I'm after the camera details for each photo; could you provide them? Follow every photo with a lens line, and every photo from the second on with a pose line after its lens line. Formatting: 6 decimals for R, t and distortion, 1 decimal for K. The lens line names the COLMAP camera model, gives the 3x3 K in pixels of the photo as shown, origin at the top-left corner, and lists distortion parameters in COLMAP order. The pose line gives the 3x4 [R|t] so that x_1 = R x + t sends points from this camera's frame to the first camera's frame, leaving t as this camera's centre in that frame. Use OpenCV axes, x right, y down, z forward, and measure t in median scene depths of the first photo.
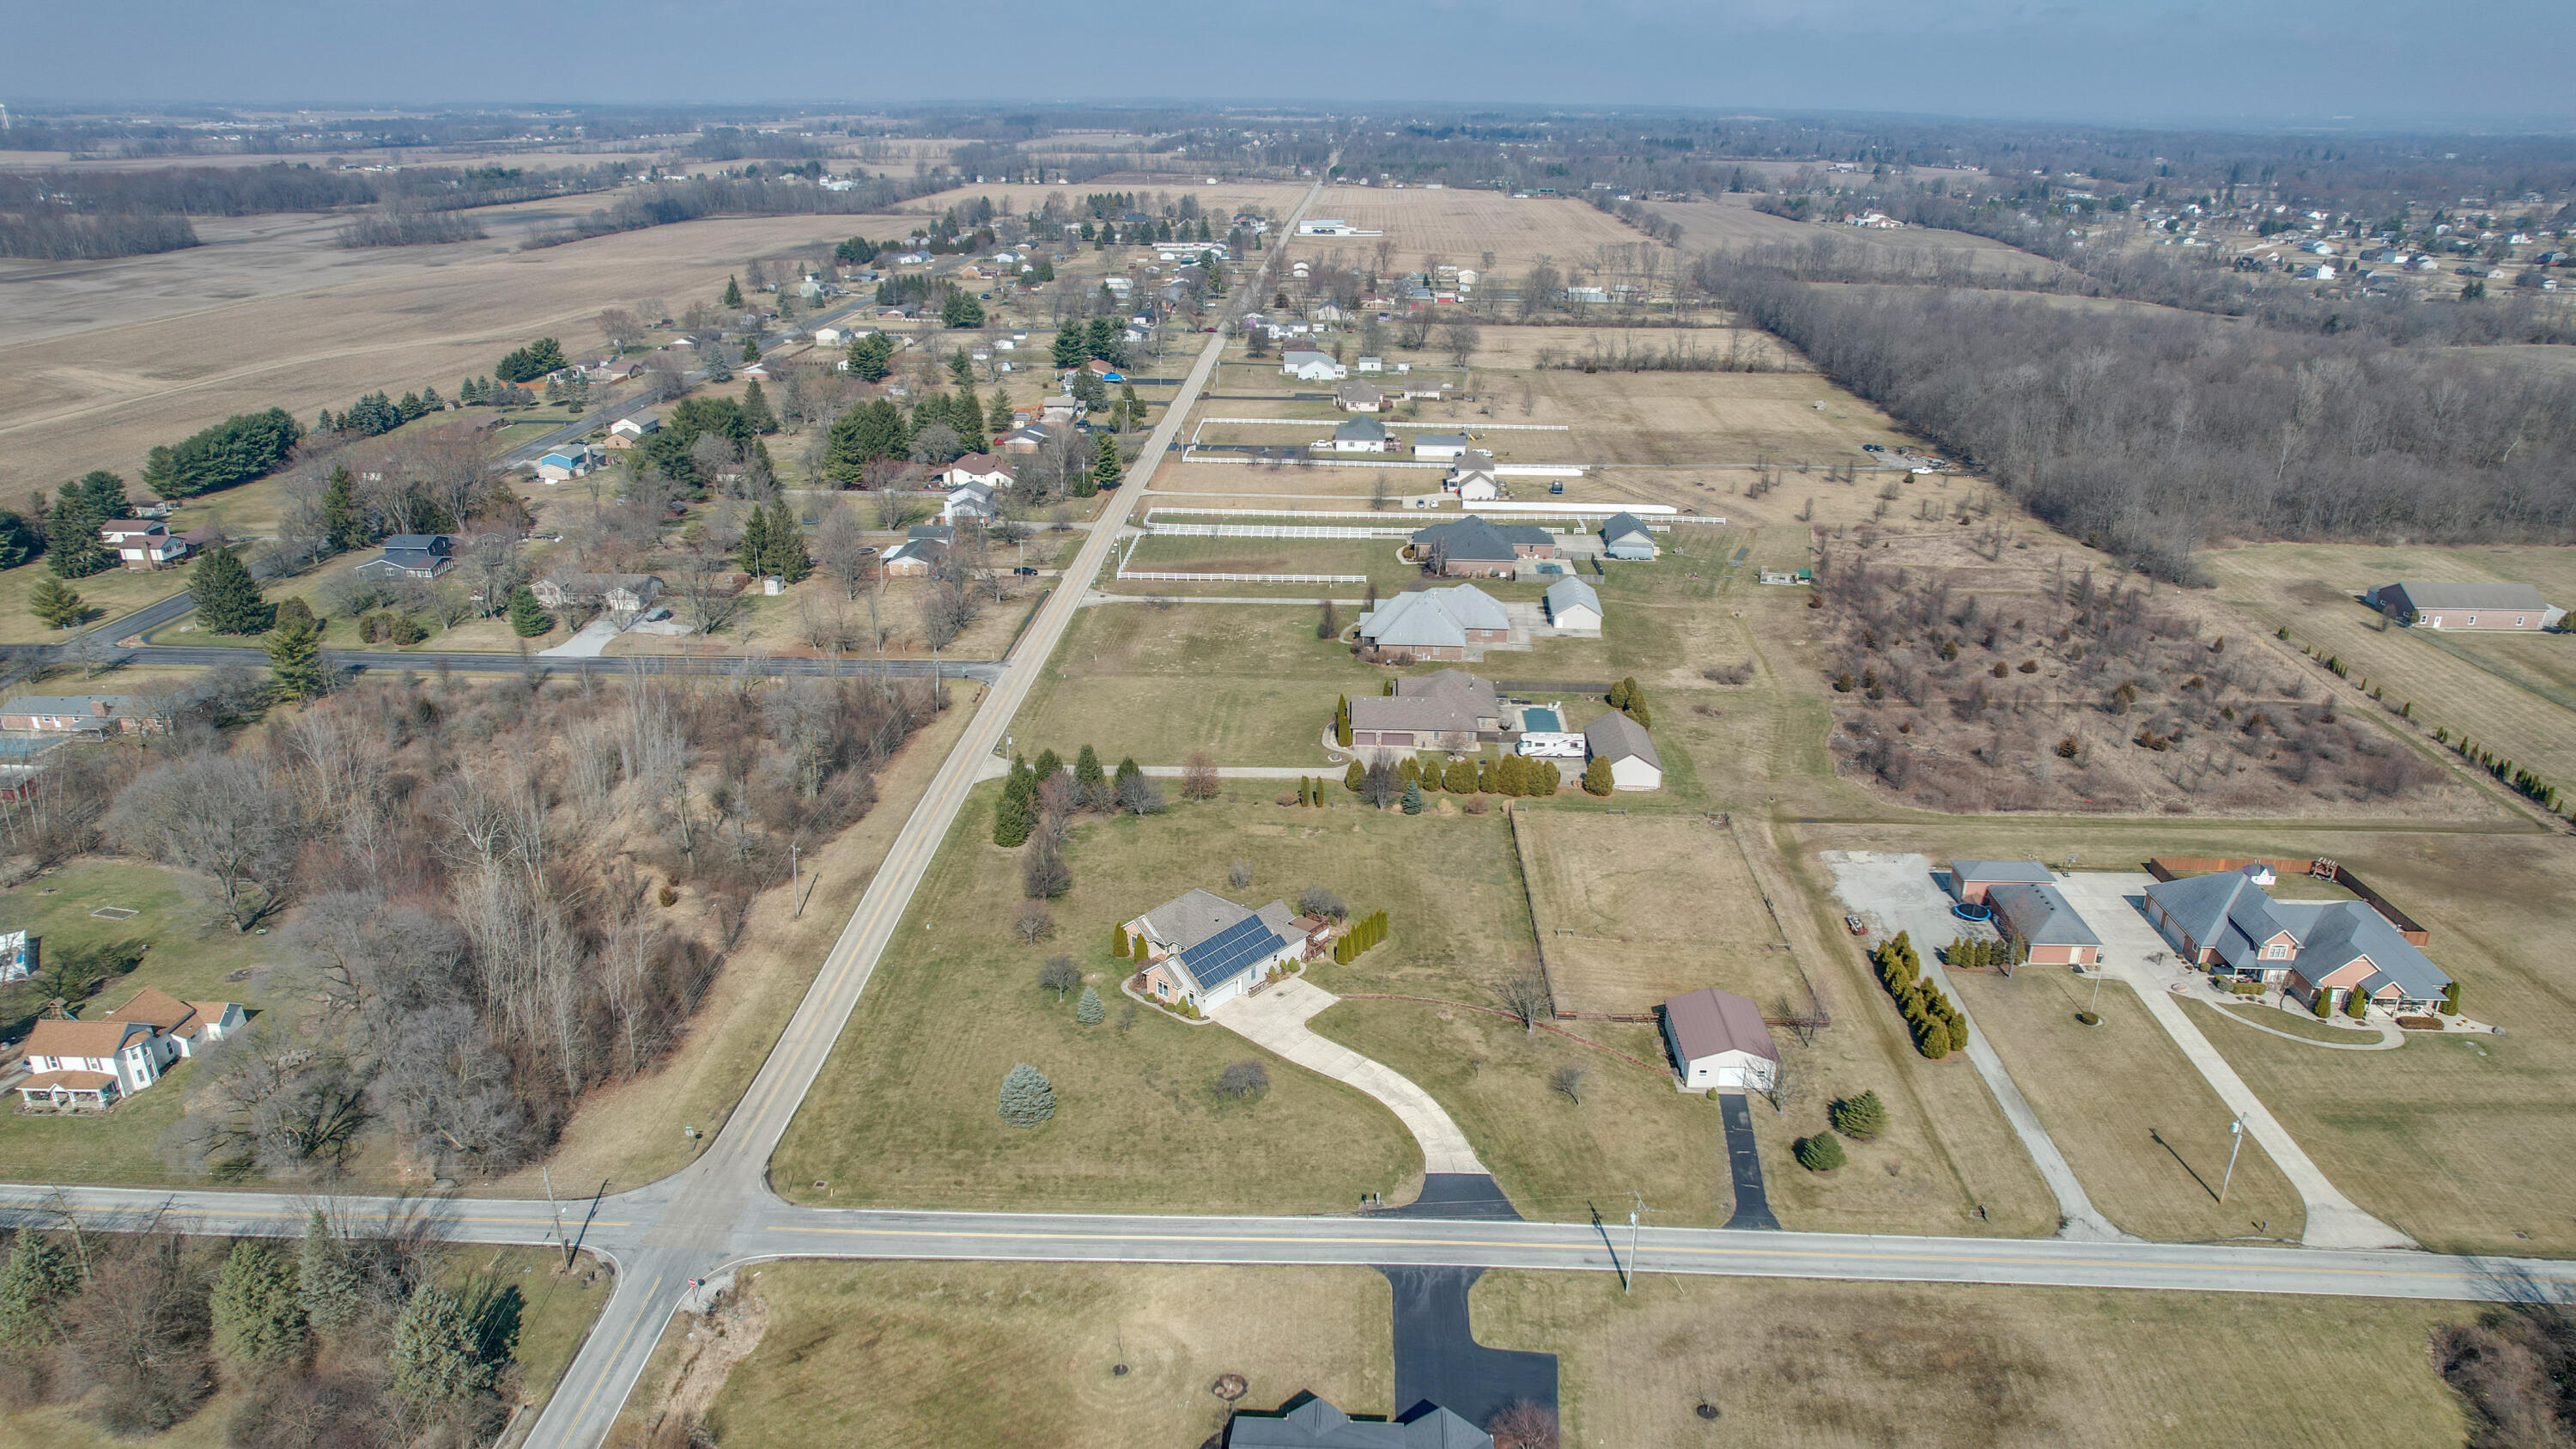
lens RADIAL K [[1671.2, 0, 1288.0], [0, 1671.2, 724.5], [0, 0, 1]] dist [-0.053146, -0.000683]
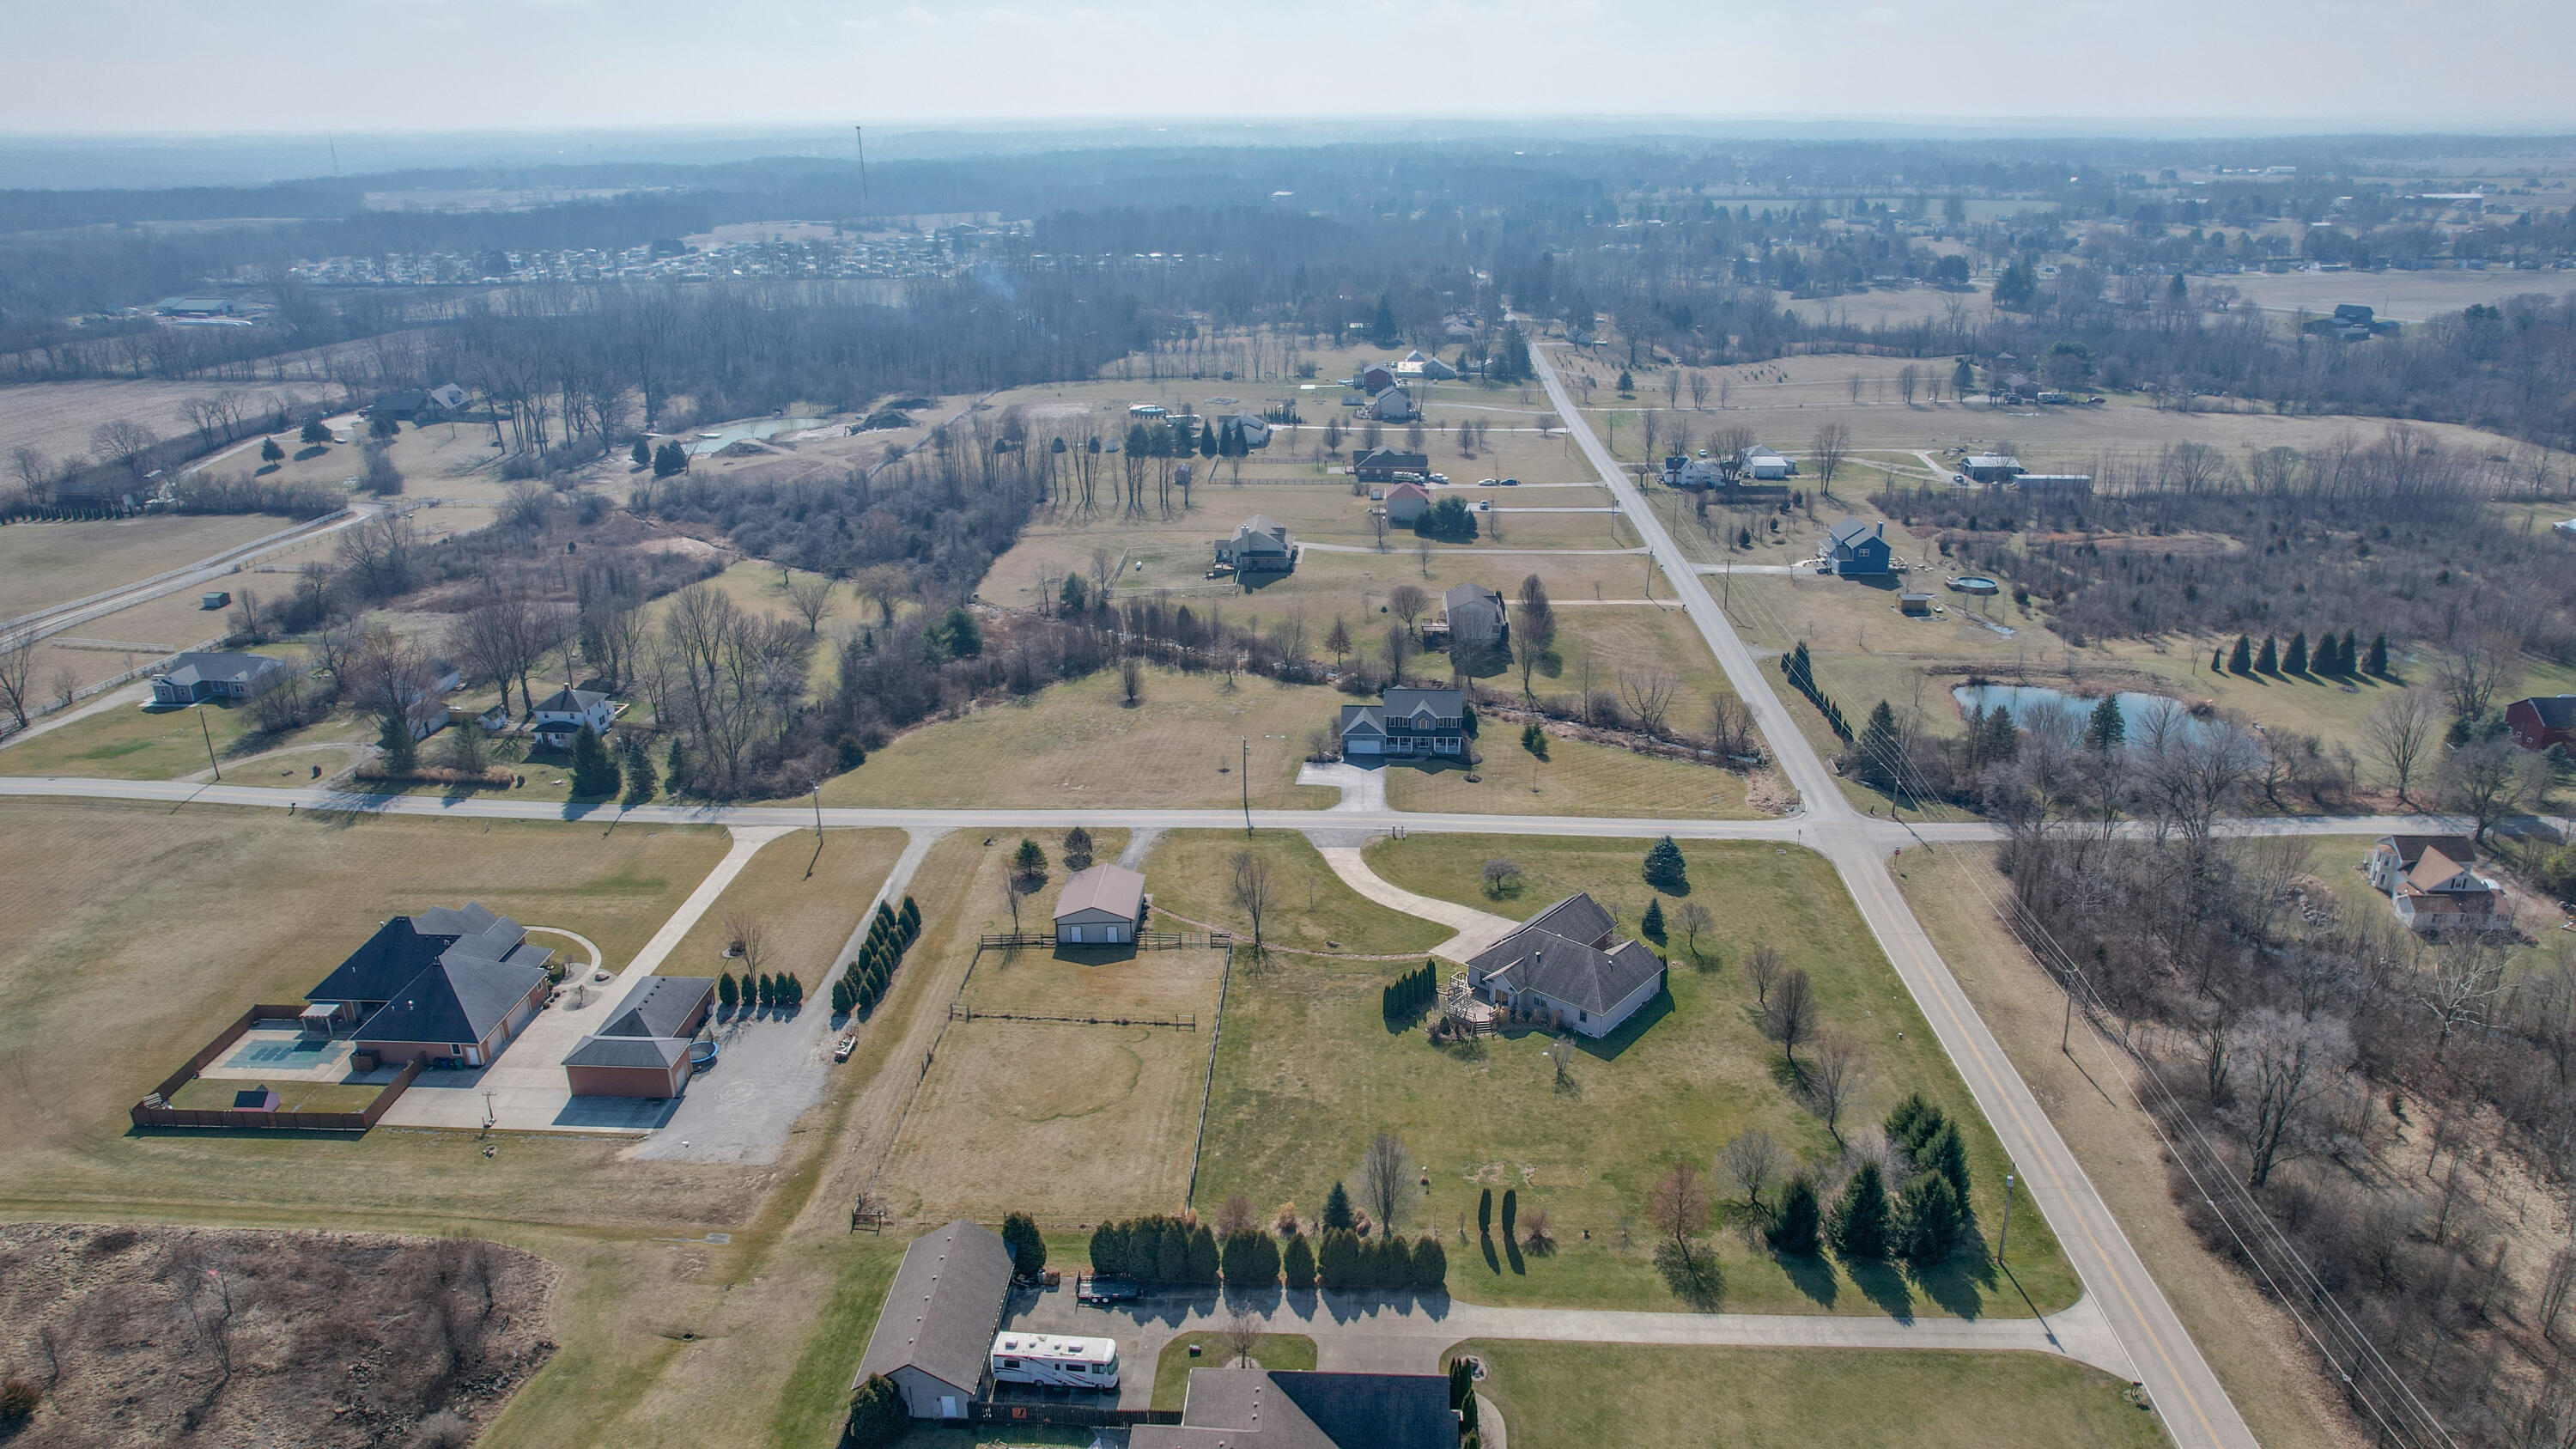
lens RADIAL K [[1671.2, 0, 1288.0], [0, 1671.2, 724.5], [0, 0, 1]] dist [-0.053146, -0.000683]
pose [[-0.999916, 0.002432, 0.012700, 0.106115], [0.010103, 0.759986, 0.649861, -0.629606], [-0.008071, 0.649935, -0.759947, 1.702550]]
